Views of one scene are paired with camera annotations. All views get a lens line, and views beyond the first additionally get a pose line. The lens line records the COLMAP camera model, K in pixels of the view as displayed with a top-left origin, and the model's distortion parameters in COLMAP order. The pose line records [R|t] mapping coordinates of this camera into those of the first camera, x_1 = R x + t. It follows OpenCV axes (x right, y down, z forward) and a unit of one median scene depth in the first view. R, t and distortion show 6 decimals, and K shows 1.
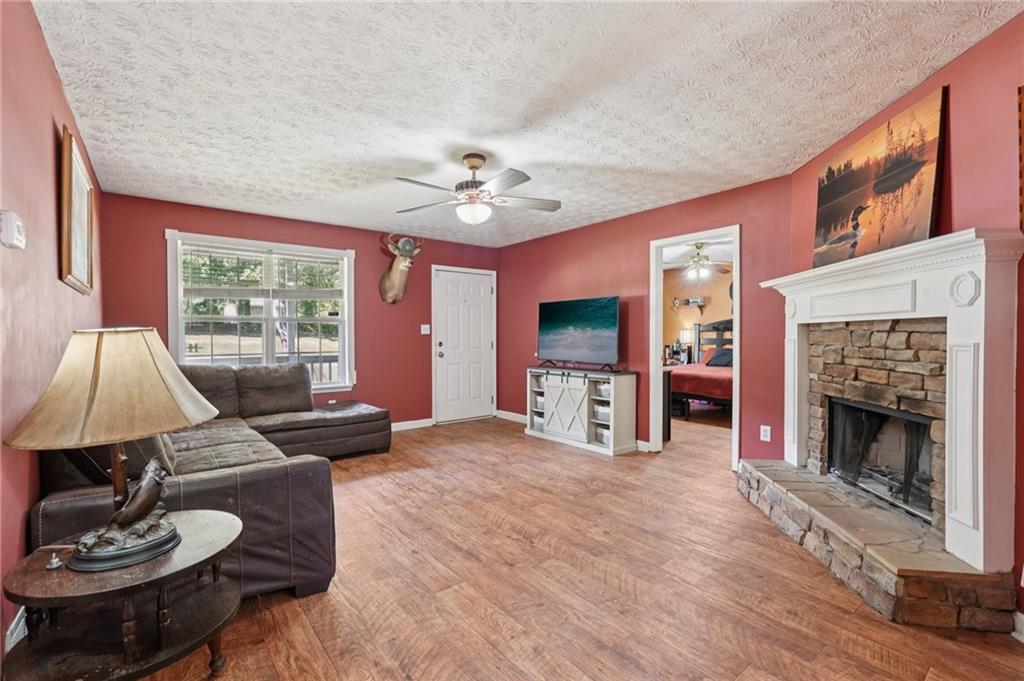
lens RADIAL K [[455.7, 0, 510.6], [0, 455.7, 340.9], [0, 0, 1]] dist [-0.012443, 0.005761]
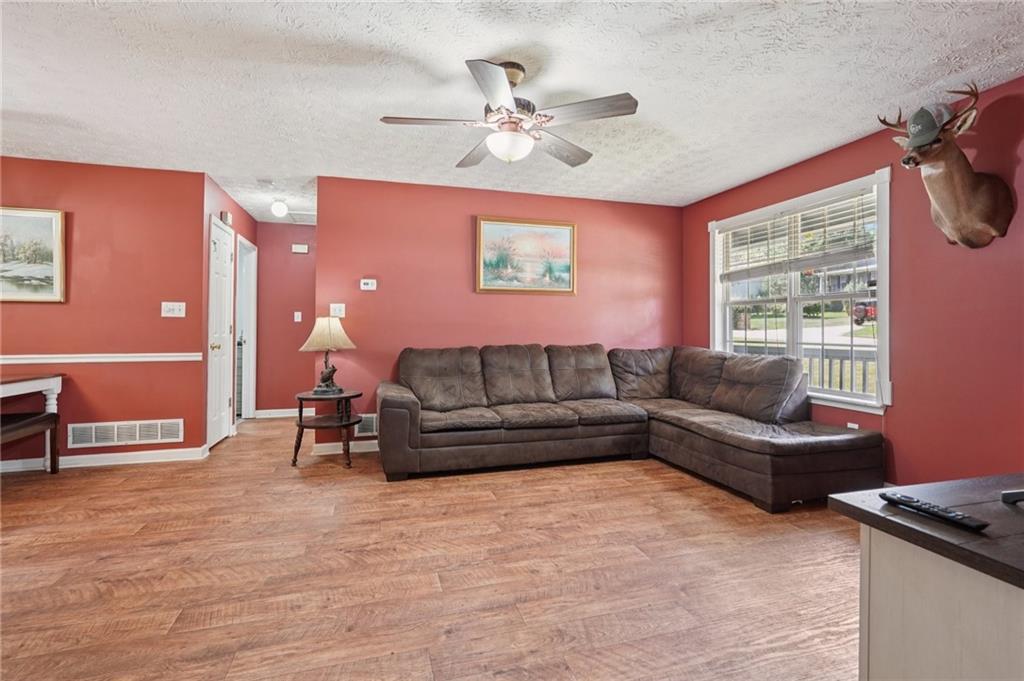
lens RADIAL K [[482.2, 0, 510.6], [0, 482.2, 321.9], [0, 0, 1]] dist [0.002969, 0.000304]
pose [[-0.381368, -0.010886, -0.924359, 0.440700], [-0.012312, 0.999902, -0.006696, 0.003246], [0.924341, 0.008827, -0.381464, 0.915382]]
